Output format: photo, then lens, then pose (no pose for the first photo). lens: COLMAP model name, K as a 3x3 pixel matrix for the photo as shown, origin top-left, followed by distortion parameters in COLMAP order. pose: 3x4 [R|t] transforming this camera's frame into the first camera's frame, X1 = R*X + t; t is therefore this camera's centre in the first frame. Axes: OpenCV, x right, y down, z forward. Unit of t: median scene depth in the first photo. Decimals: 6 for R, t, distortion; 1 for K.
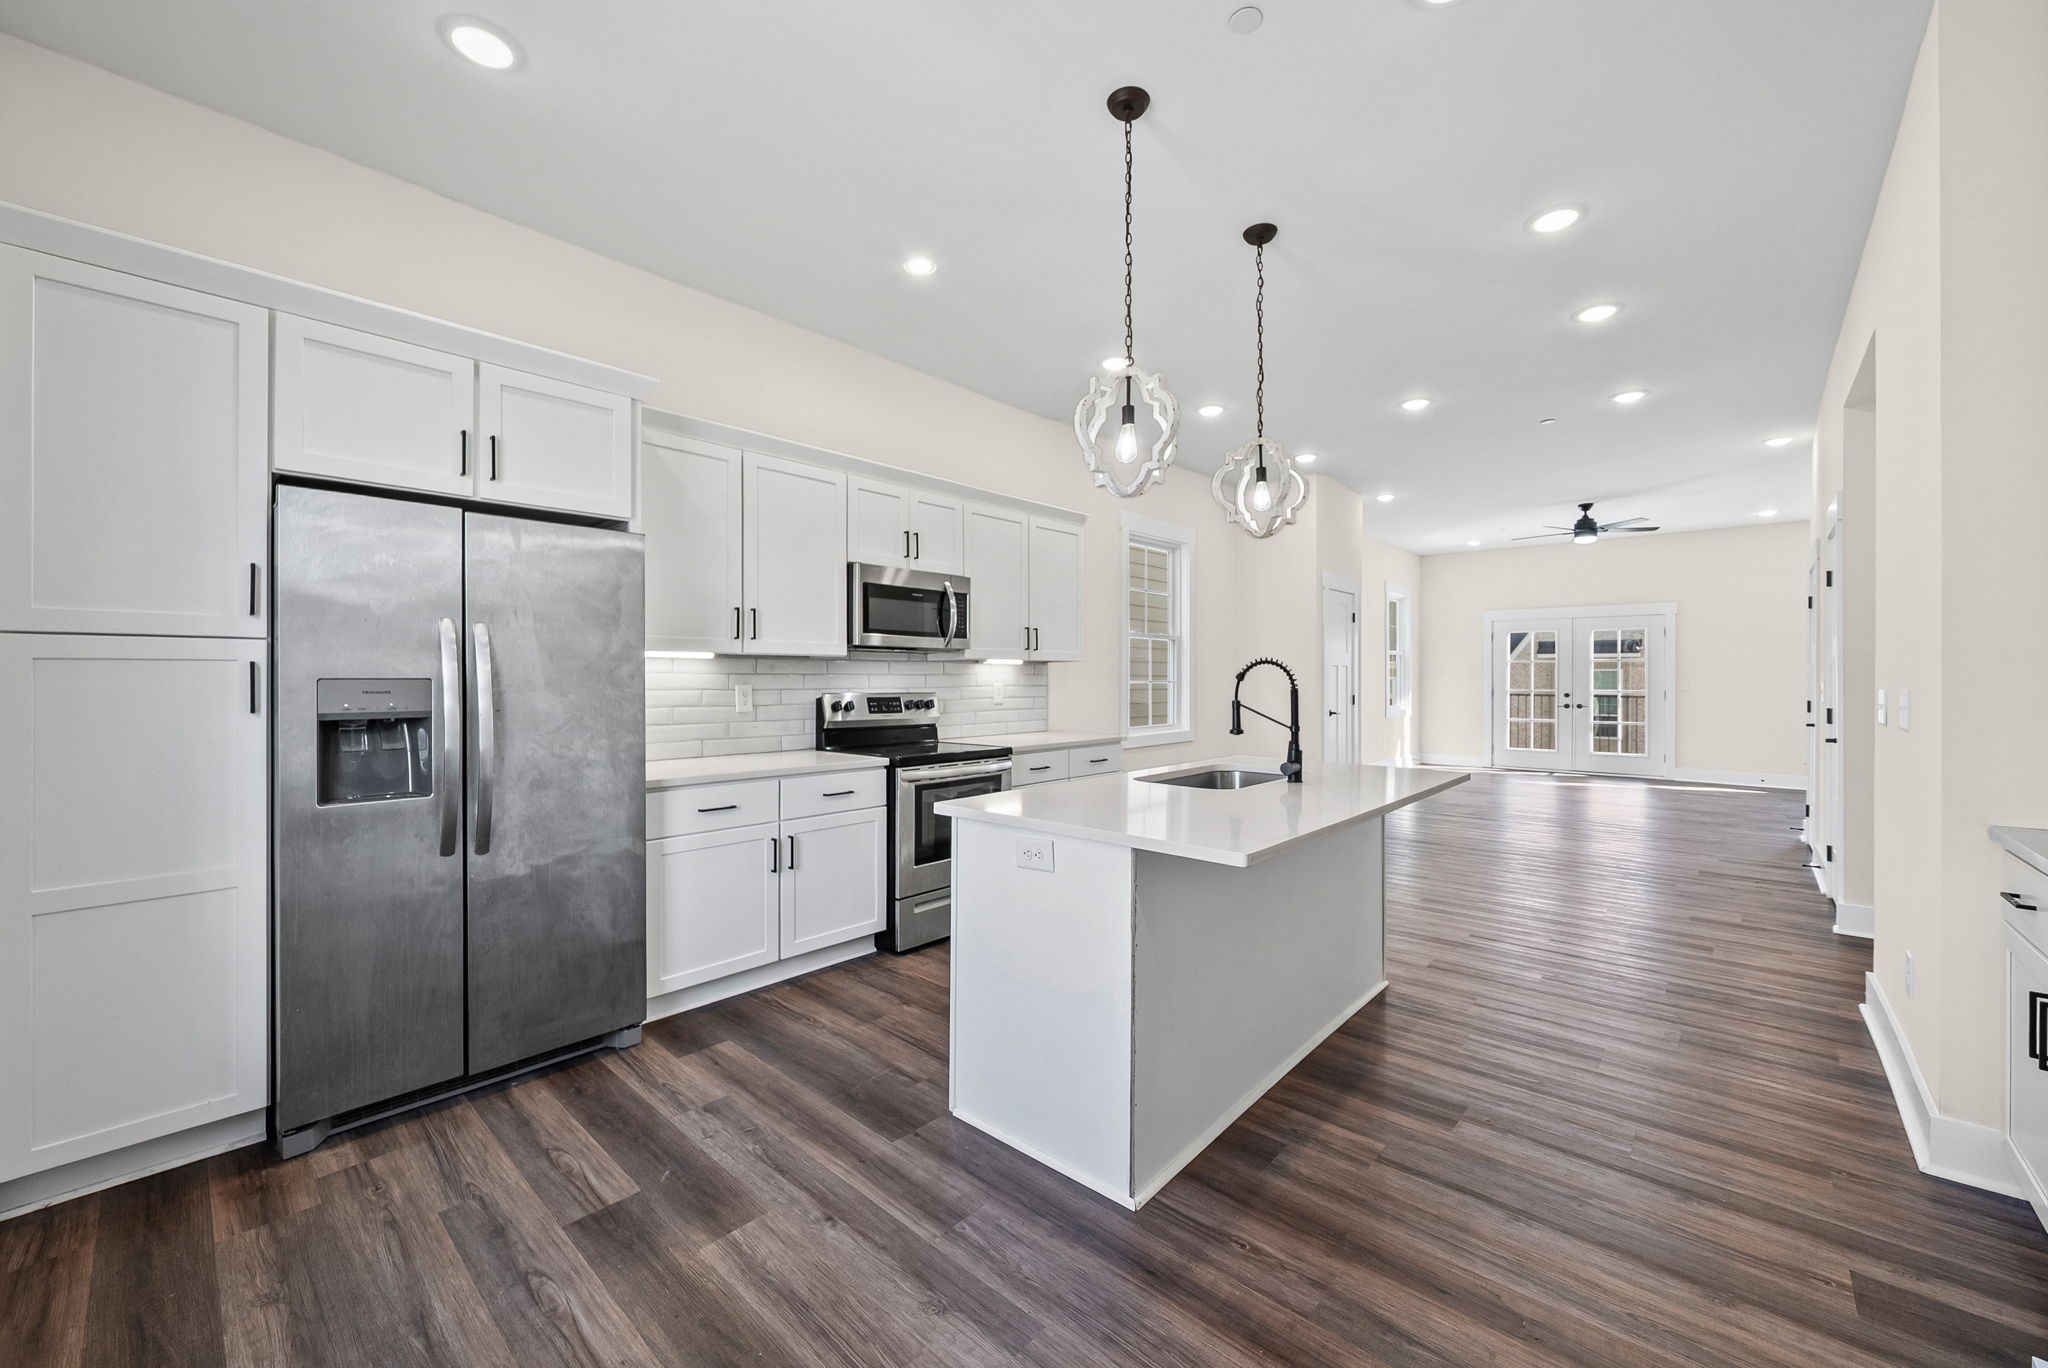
lens RADIAL K [[787.9, 0, 1026.3], [0, 787.9, 672.1], [0, 0, 1]] dist [-0.001684, -0.000157]
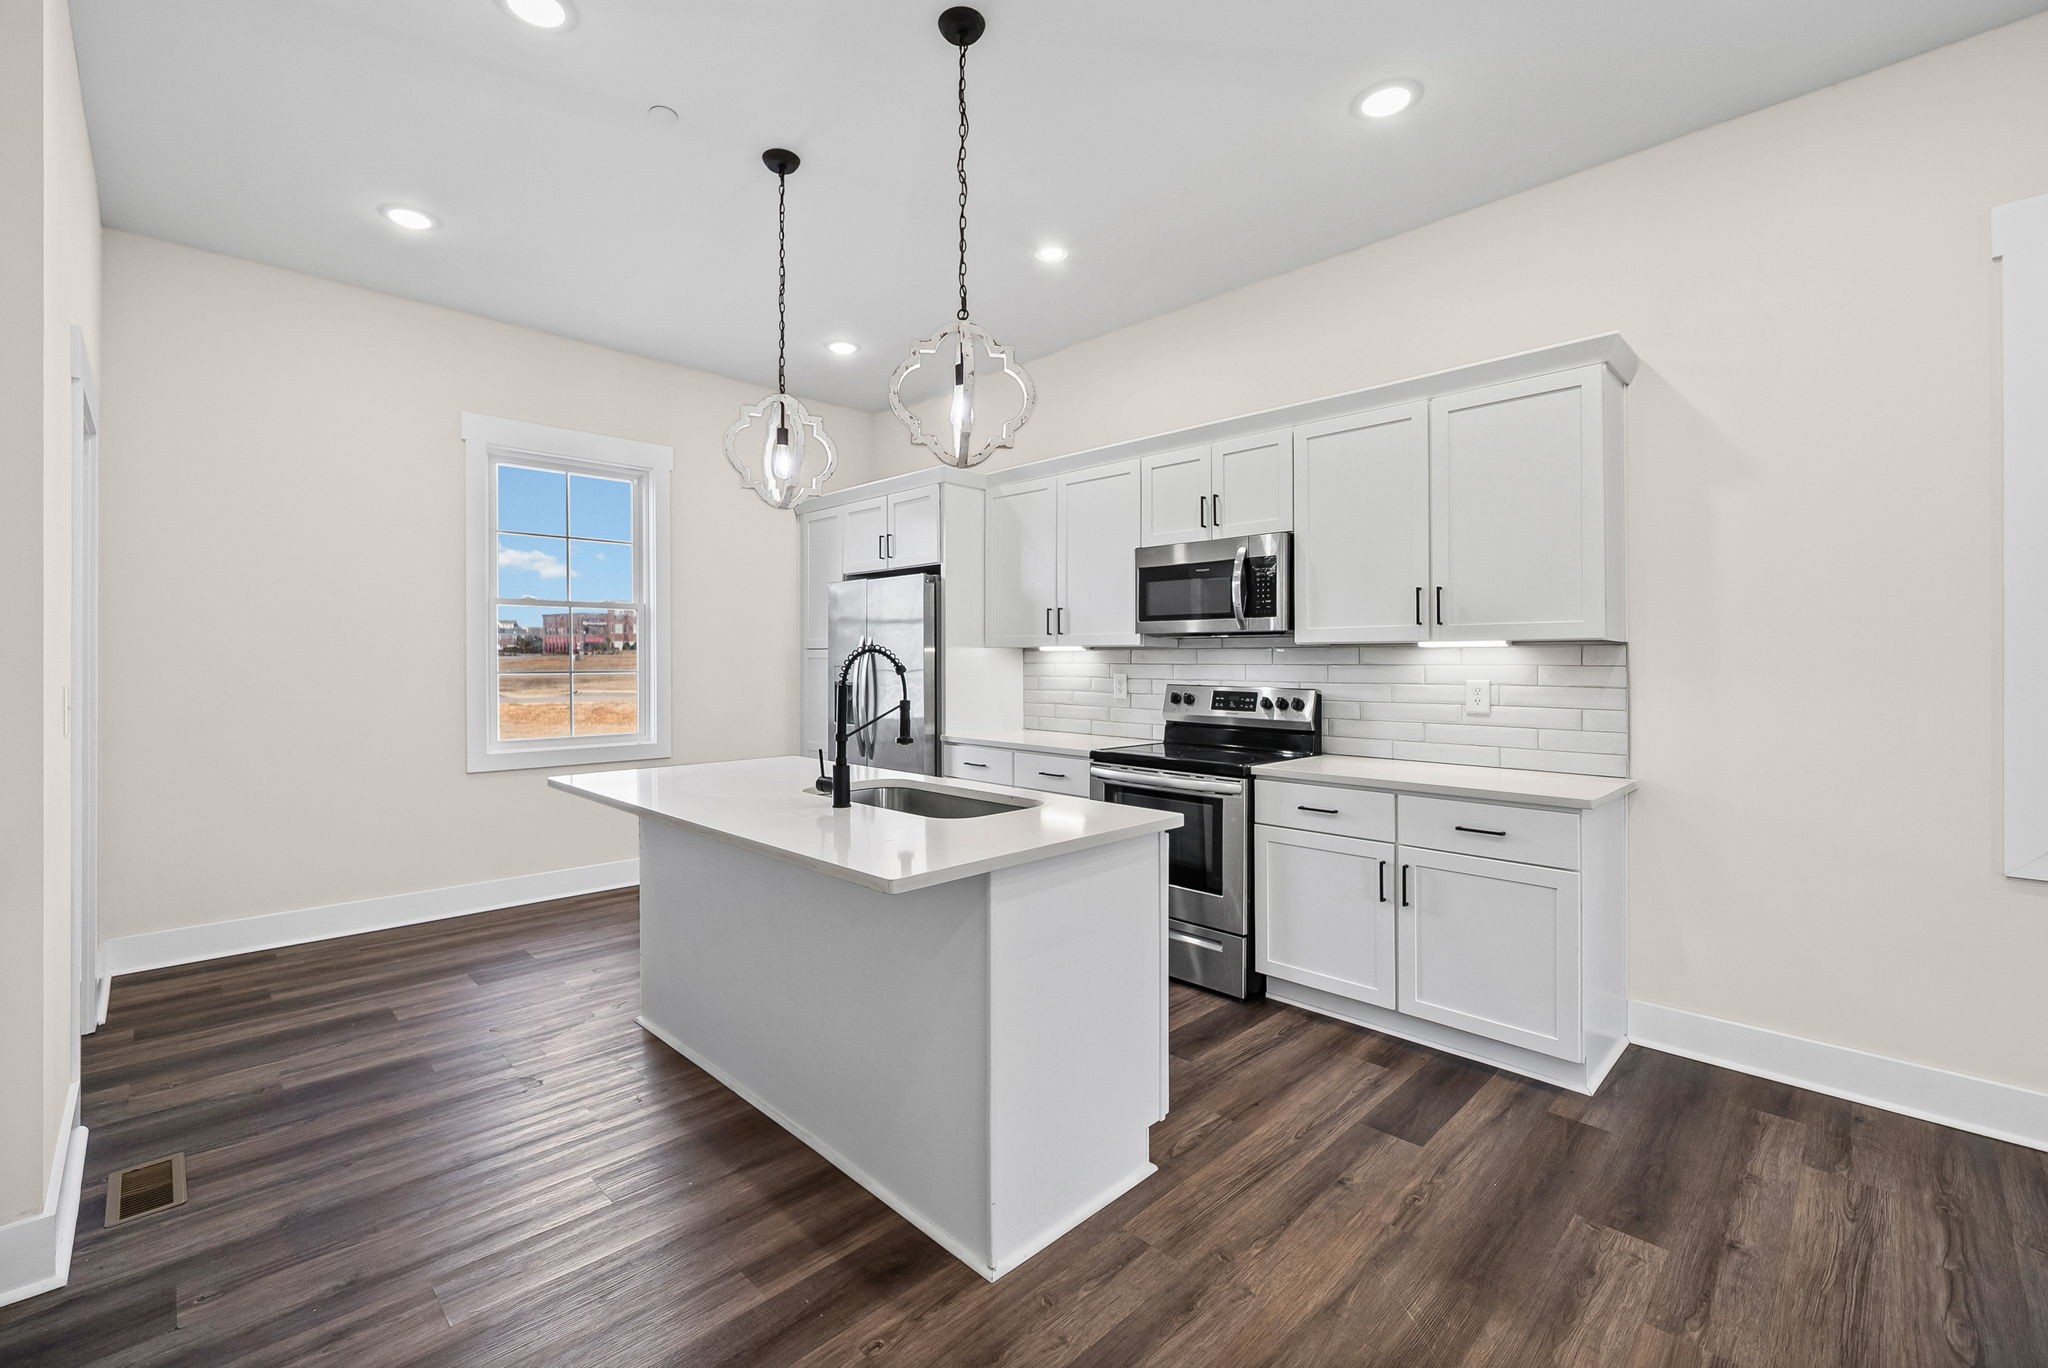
lens RADIAL K [[867.3, 0, 1027.1], [0, 867.3, 678.4], [0, 0, 1]] dist [0.000422, -0.000008]
pose [[-0.054662, 0.011754, -0.998436, 0.790048], [-0.000677, 0.999930, 0.011809, 0.006966], [0.998505, 0.001321, -0.054651, 0.853715]]
